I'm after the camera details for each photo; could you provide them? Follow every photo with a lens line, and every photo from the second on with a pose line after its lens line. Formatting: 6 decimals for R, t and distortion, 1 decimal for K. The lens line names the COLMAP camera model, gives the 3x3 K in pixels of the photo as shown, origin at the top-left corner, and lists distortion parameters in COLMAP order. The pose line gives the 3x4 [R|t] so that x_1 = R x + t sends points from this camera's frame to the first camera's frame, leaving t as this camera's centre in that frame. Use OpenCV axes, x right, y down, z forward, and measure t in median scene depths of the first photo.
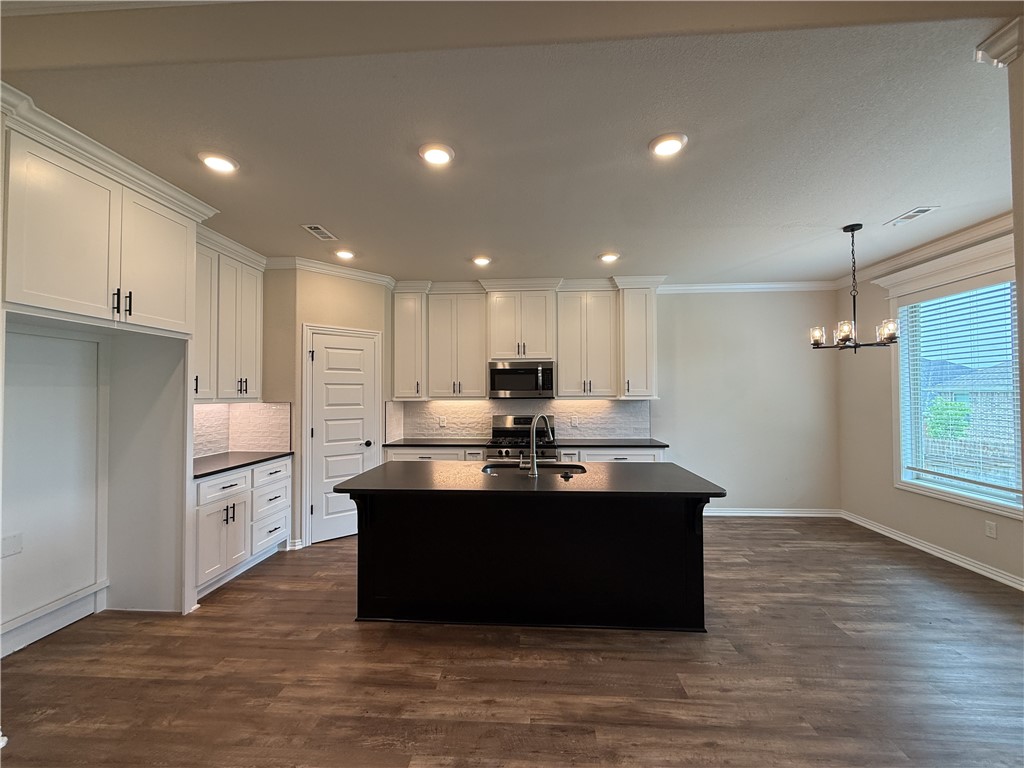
lens RADIAL K [[408.1, 0, 513.0], [0, 408.1, 384.5], [0, 0, 1]] dist [0.010382, -0.000085]
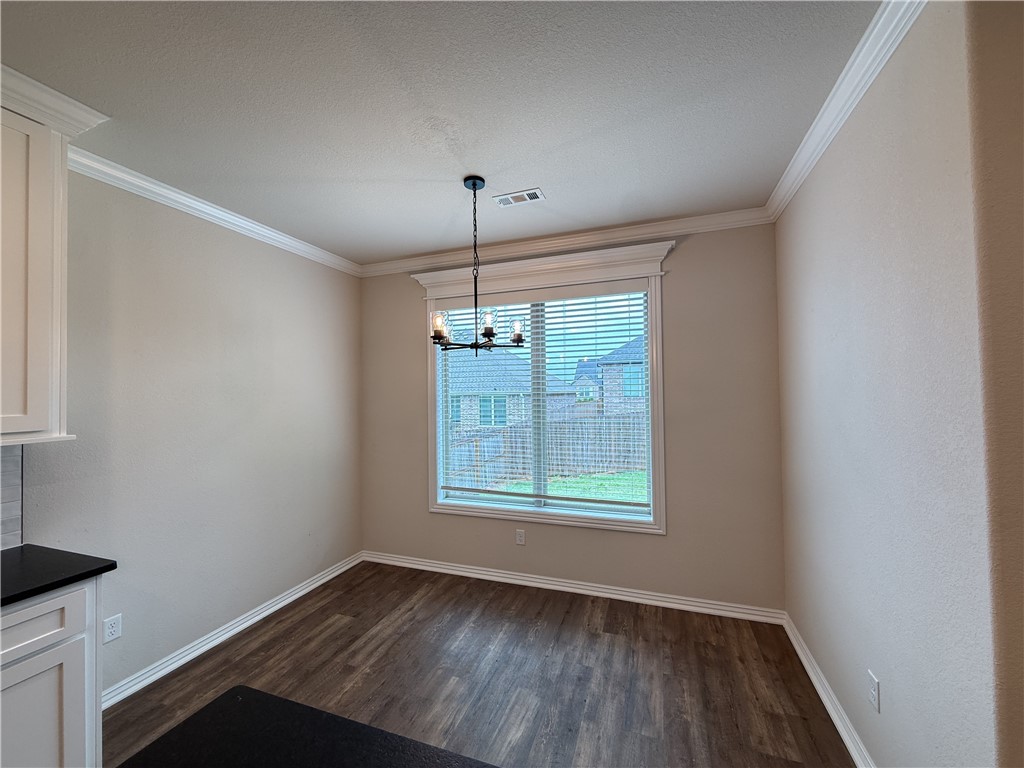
lens RADIAL K [[408.1, 0, 511.3], [0, 408.1, 386.8], [0, 0, 1]] dist [0.010382, -0.000085]
pose [[0.285025, 0.013736, 0.958422, 0.133277], [-0.007084, 0.999900, -0.012224, -0.011544], [-0.958494, -0.003305, 0.285094, 0.604129]]
